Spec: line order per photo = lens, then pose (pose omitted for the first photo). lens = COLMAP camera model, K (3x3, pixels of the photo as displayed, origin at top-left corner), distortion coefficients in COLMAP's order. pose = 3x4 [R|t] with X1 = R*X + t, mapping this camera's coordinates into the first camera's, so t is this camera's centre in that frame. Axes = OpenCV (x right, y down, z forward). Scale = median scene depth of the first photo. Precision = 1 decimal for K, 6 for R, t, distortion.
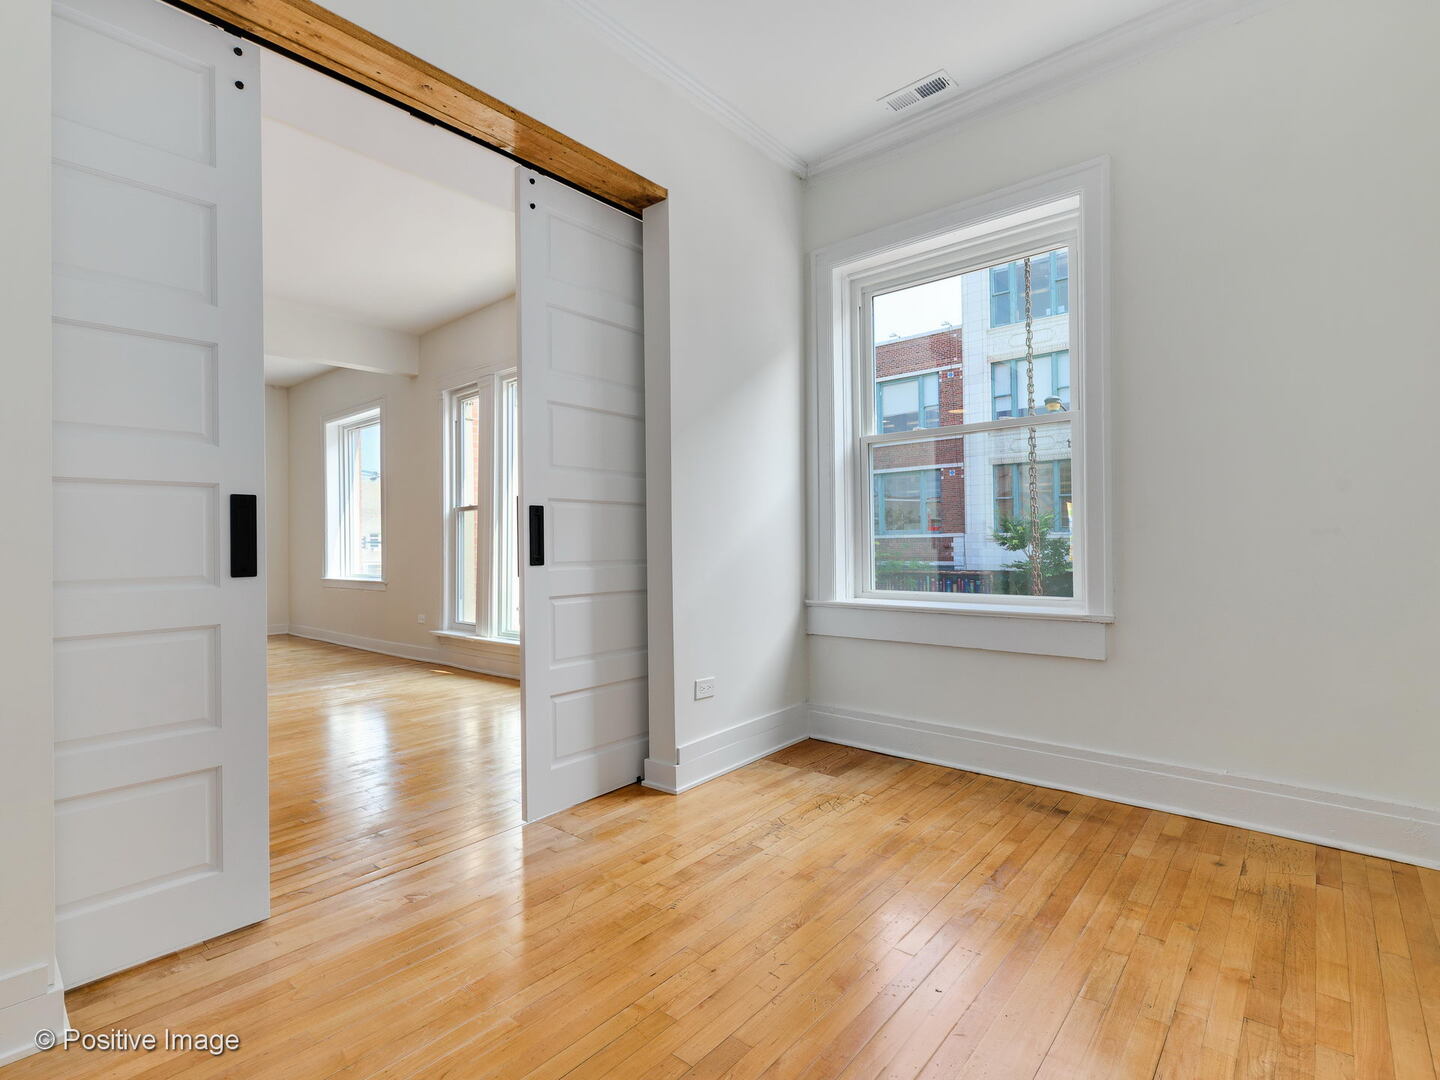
lens RADIAL K [[707.9, 0, 717.5], [0, 707.9, 528.6], [0, 0, 1]] dist [-0.002561, -0.000121]
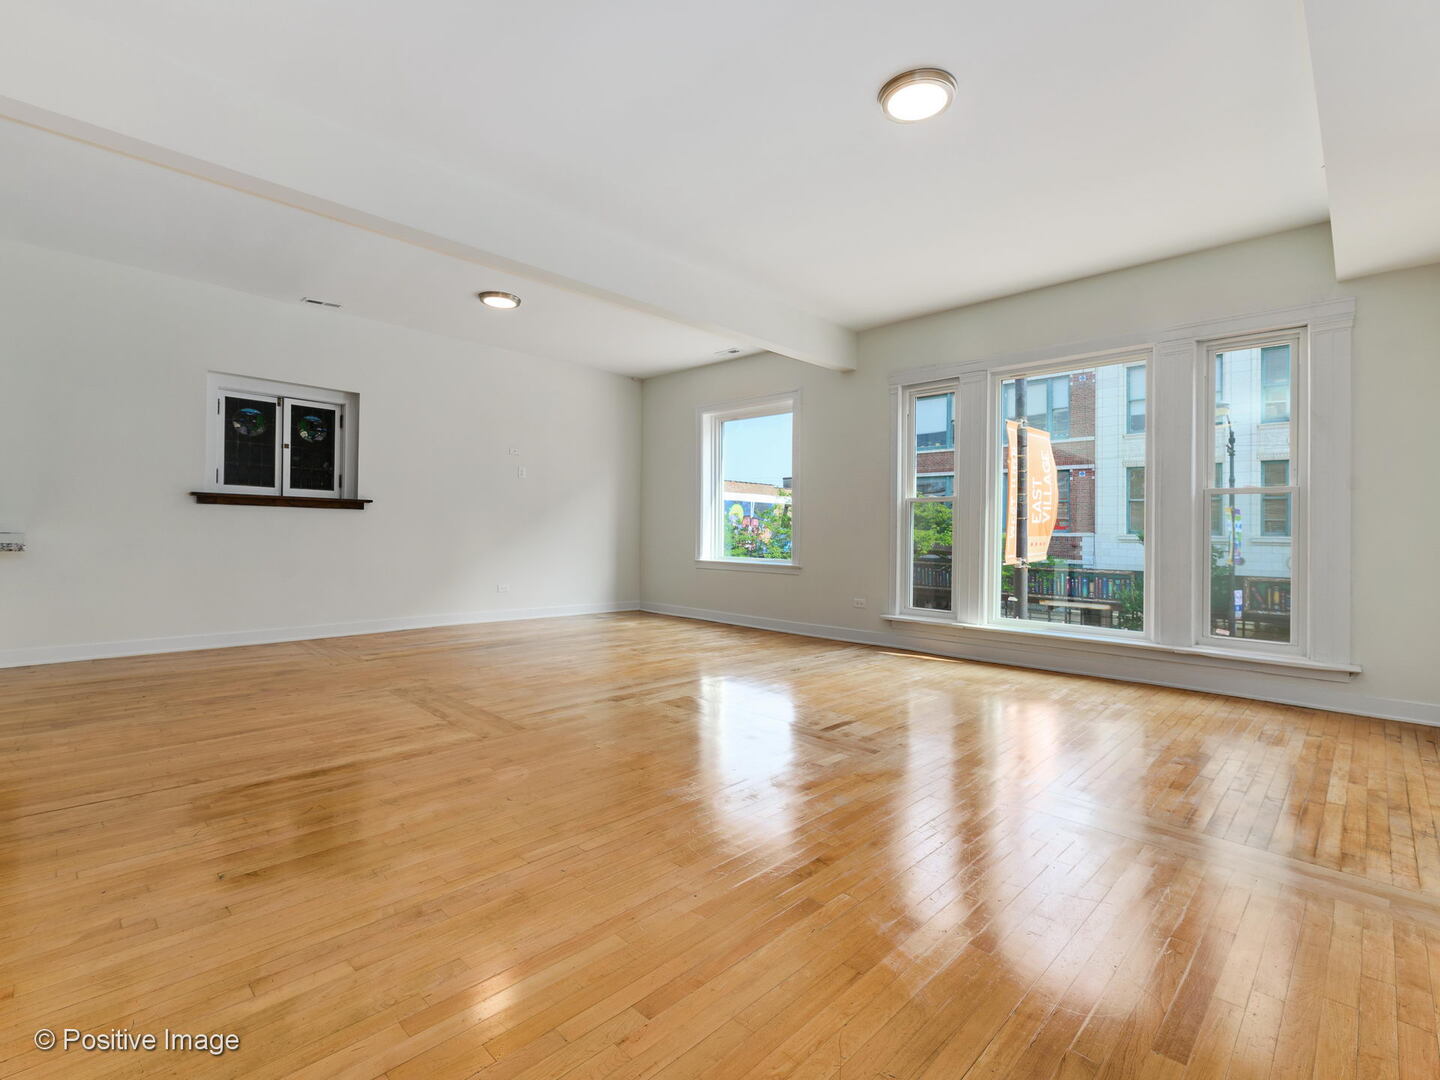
lens RADIAL K [[670.3, 0, 731.0], [0, 670.3, 525.1], [0, 0, 1]] dist [-0.007264, 0.001153]
pose [[0.997561, 0.030252, -0.062899, -0.116243], [-0.029779, 0.999521, 0.008449, 0.002338], [0.063124, -0.006555, 0.997984, -0.001617]]
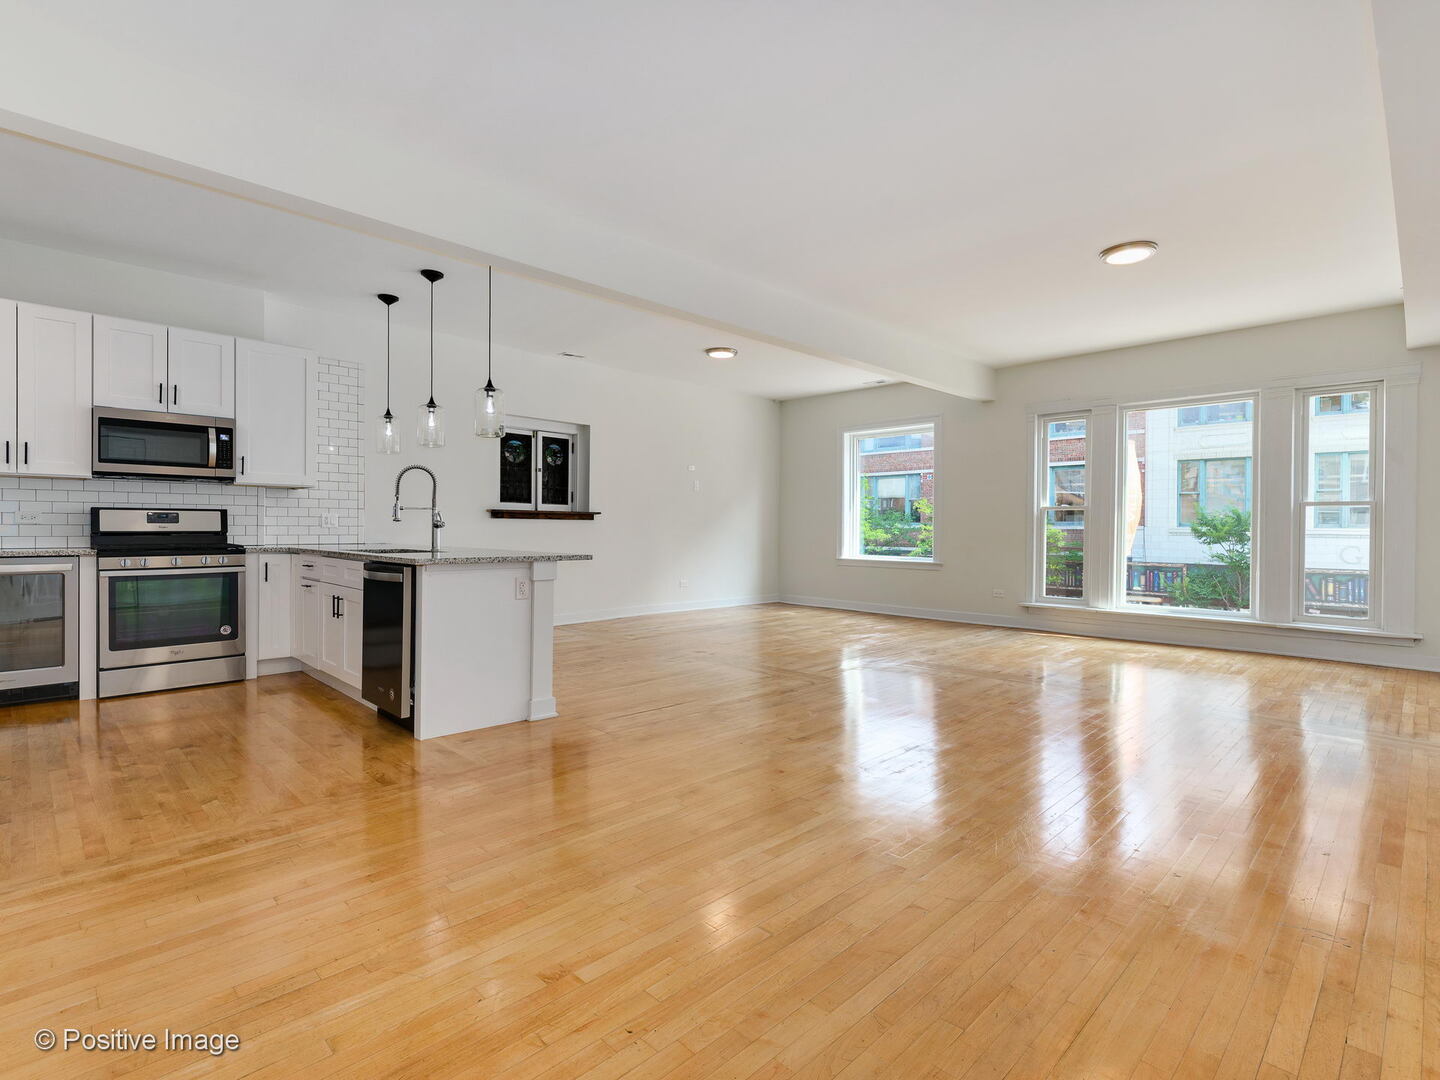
lens RADIAL K [[702.0, 0, 724.9], [0, 702.0, 532.2], [0, 0, 1]] dist [-0.000525, -0.000980]
pose [[0.996320, 0.022740, -0.082644, -0.171932], [-0.020452, 0.999387, 0.028423, -0.001428], [0.083240, -0.026629, 0.996174, -0.065627]]
